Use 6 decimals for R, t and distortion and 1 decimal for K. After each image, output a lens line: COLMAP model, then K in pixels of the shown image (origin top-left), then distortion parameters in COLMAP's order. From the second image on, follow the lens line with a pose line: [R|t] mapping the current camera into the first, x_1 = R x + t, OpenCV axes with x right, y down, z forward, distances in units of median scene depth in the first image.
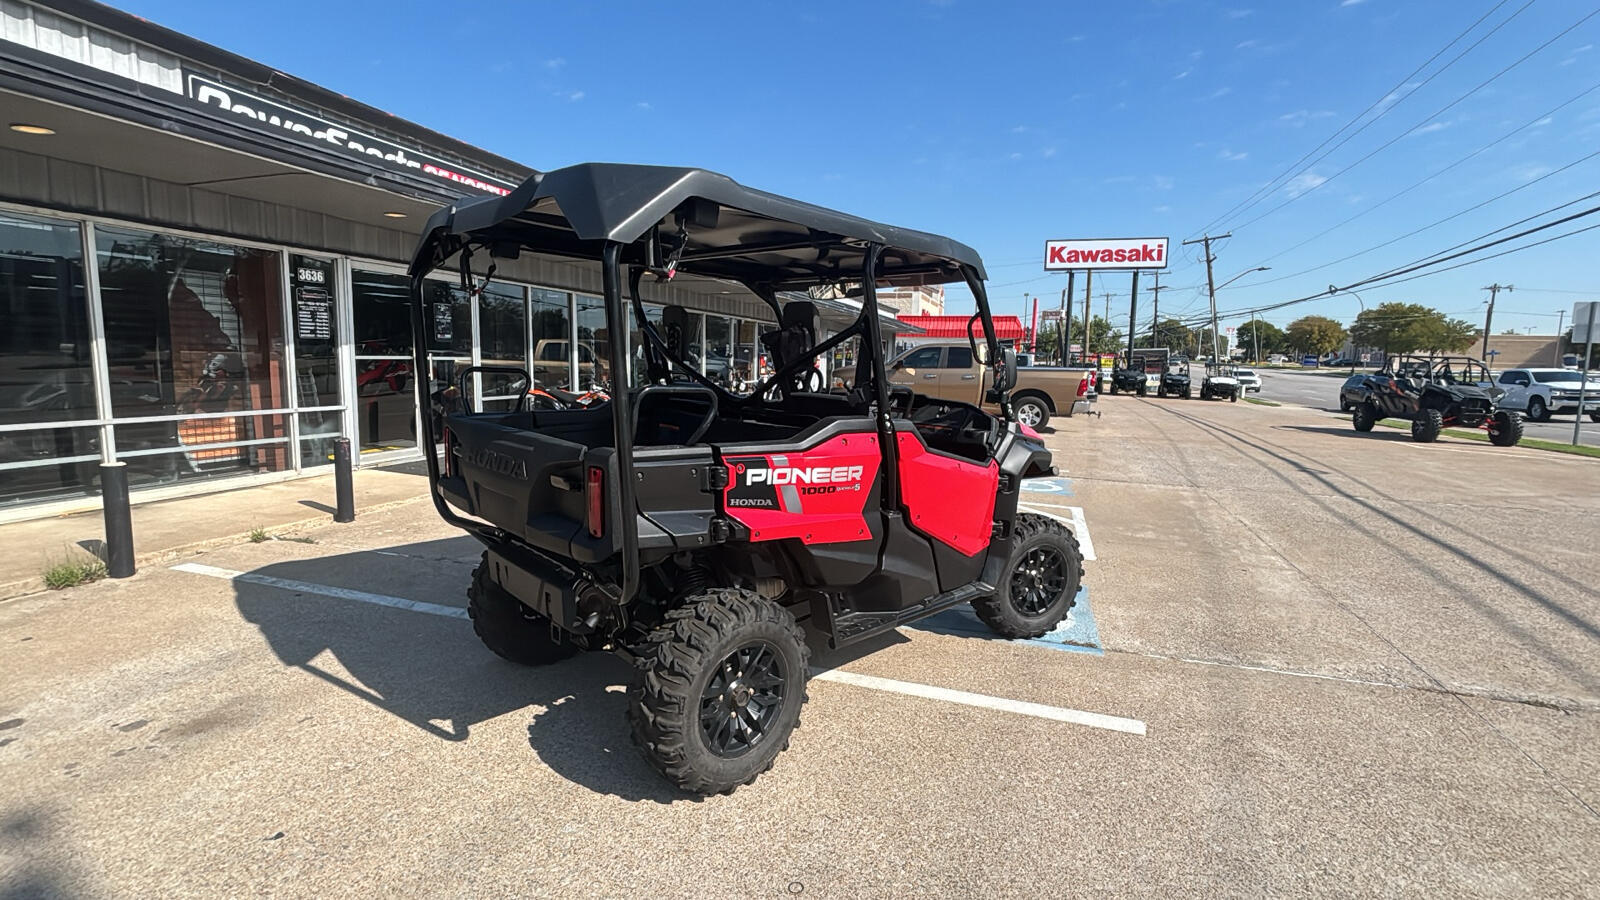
lens RADIAL K [[743.1, 0, 800.0], [0, 743.1, 450.0], [0, 0, 1]] dist [0.001834, -0.001261]
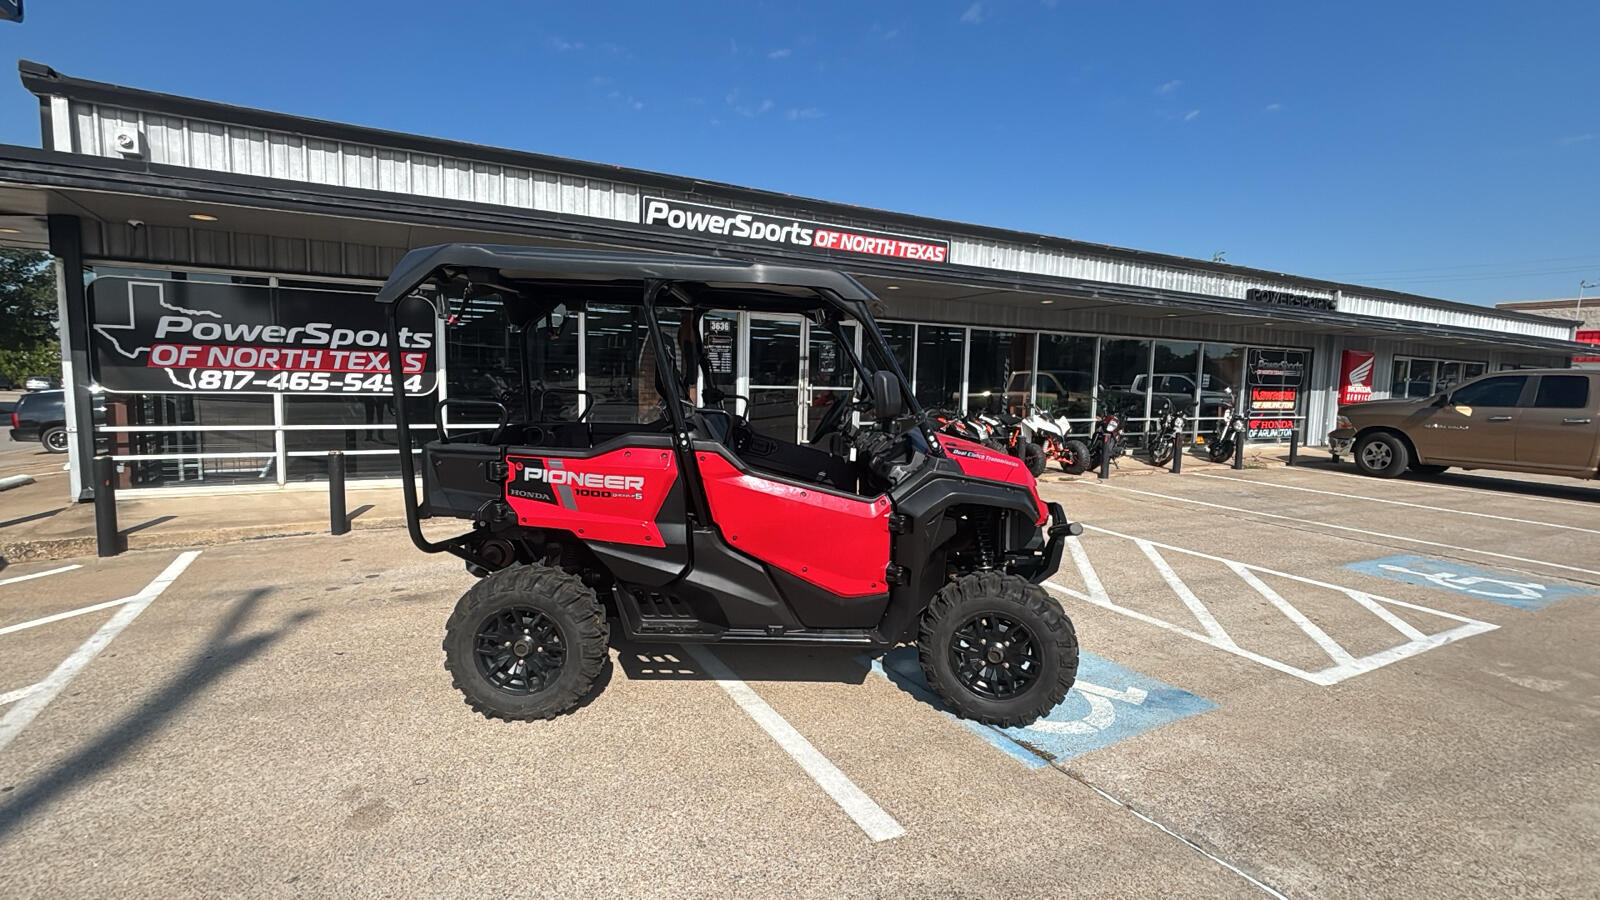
lens RADIAL K [[743.1, 0, 800.0], [0, 743.1, 450.0], [0, 0, 1]] dist [0.001834, -0.001261]
pose [[0.728687, 0.059865, -0.682225, 0.789156], [-0.090423, 0.995861, -0.009194, -0.024132], [0.678851, 0.068389, 0.731084, 0.269861]]
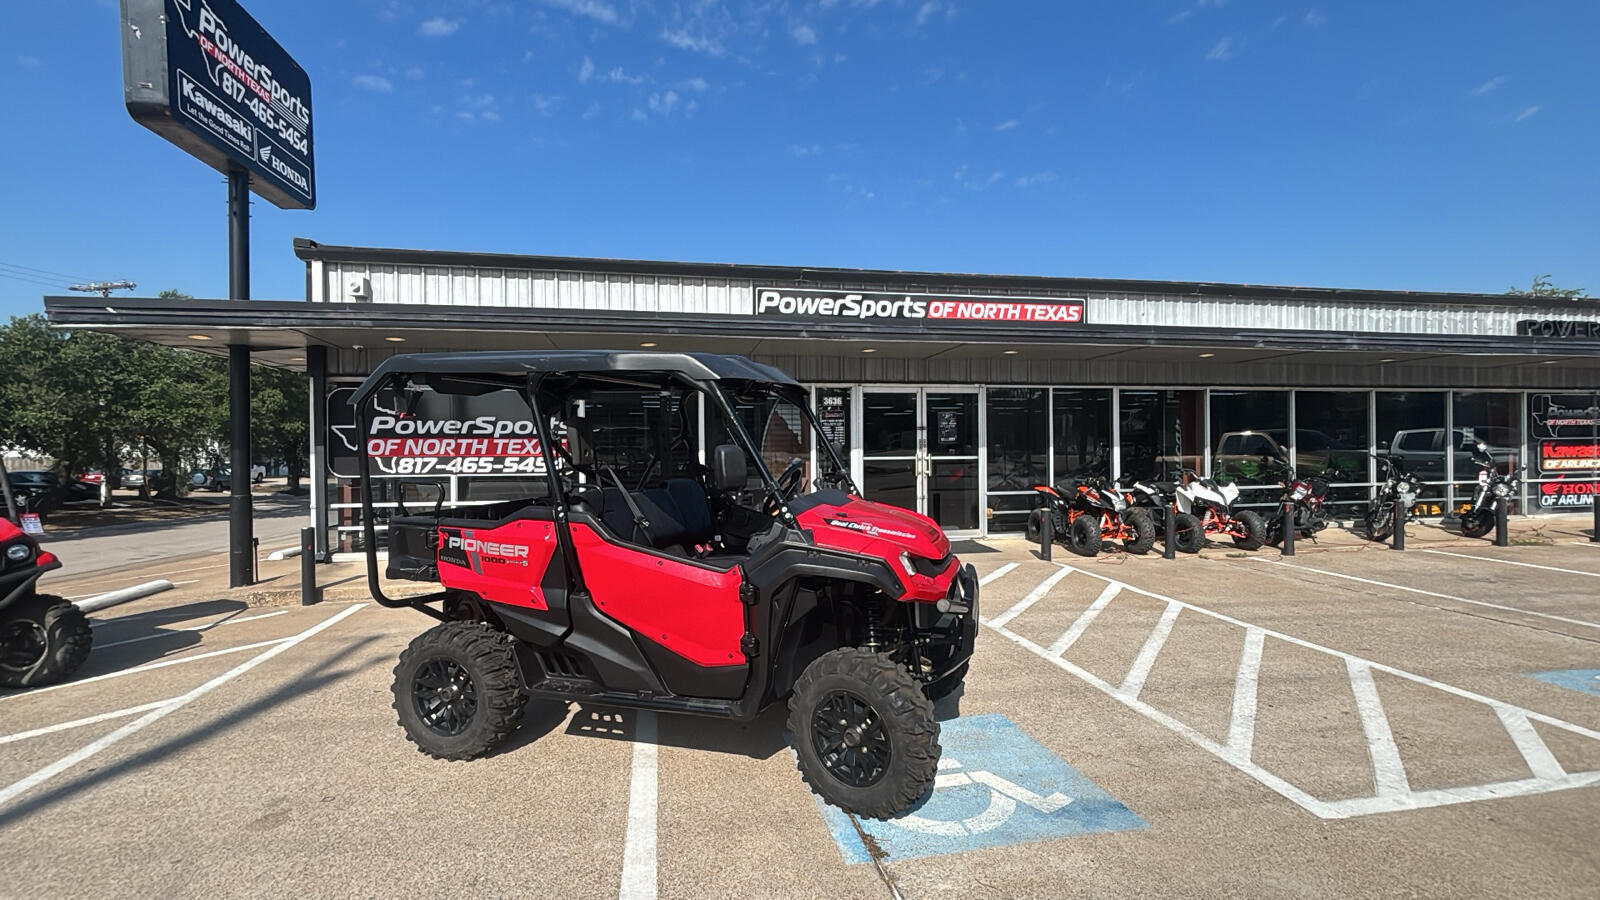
lens RADIAL K [[743.1, 0, 800.0], [0, 743.1, 450.0], [0, 0, 1]] dist [0.001834, -0.001261]
pose [[0.481010, -0.024395, -0.876375, 1.102800], [-0.088413, 0.993167, -0.076172, -0.067314], [0.872245, 0.114122, 0.475567, 0.613722]]
